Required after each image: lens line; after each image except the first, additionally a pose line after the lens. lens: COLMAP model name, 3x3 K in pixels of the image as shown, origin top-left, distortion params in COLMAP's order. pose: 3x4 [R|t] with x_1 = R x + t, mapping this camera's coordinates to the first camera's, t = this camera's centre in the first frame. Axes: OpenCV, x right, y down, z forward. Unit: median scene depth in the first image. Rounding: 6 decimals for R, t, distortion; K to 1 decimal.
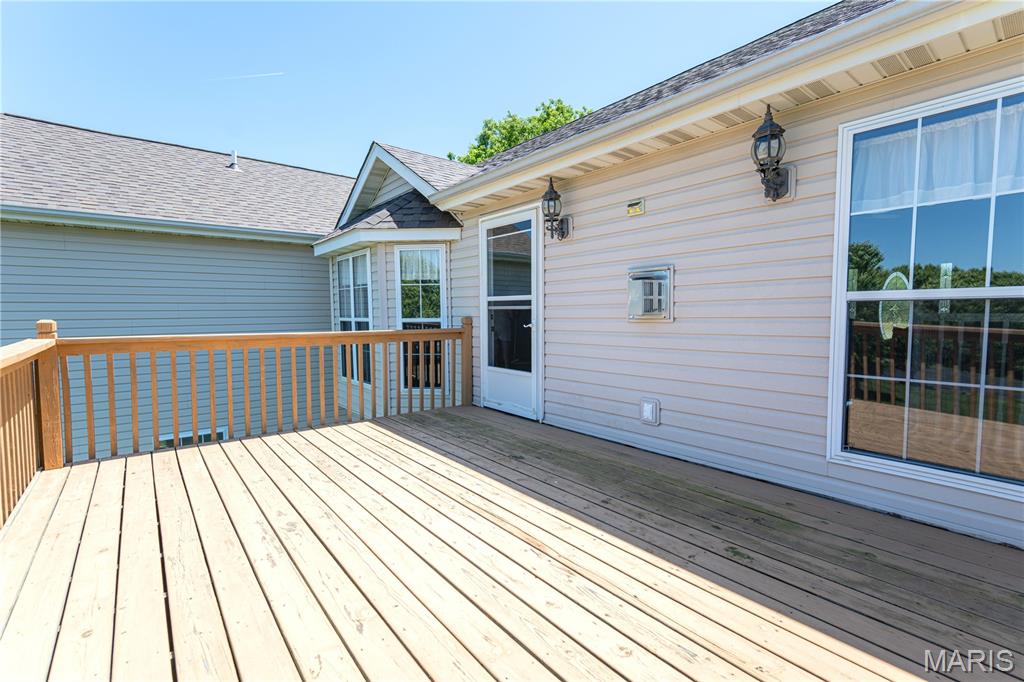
lens RADIAL K [[468.6, 0, 519.3], [0, 468.6, 340.9], [0, 0, 1]] dist [0.000247, -0.000140]
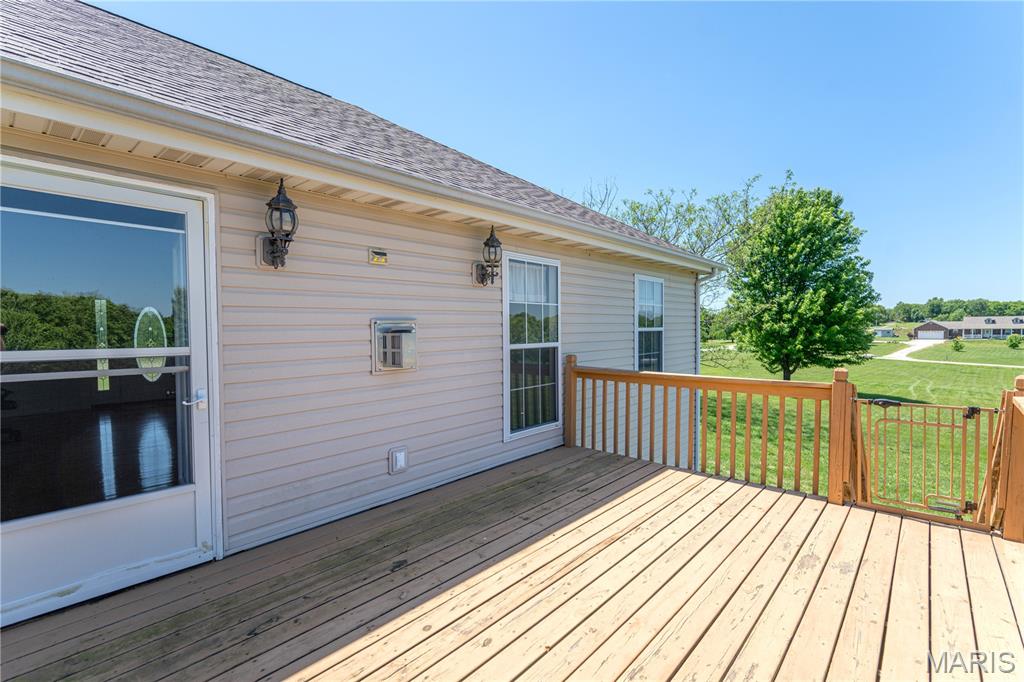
lens RADIAL K [[468.6, 0, 518.7], [0, 468.6, 338.2], [0, 0, 1]] dist [0.000247, -0.000140]
pose [[-0.165352, -0.015079, 0.986119, -0.920004], [0.066931, 0.997406, 0.026474, -0.147962], [-0.983961, 0.070380, -0.163914, 1.069550]]
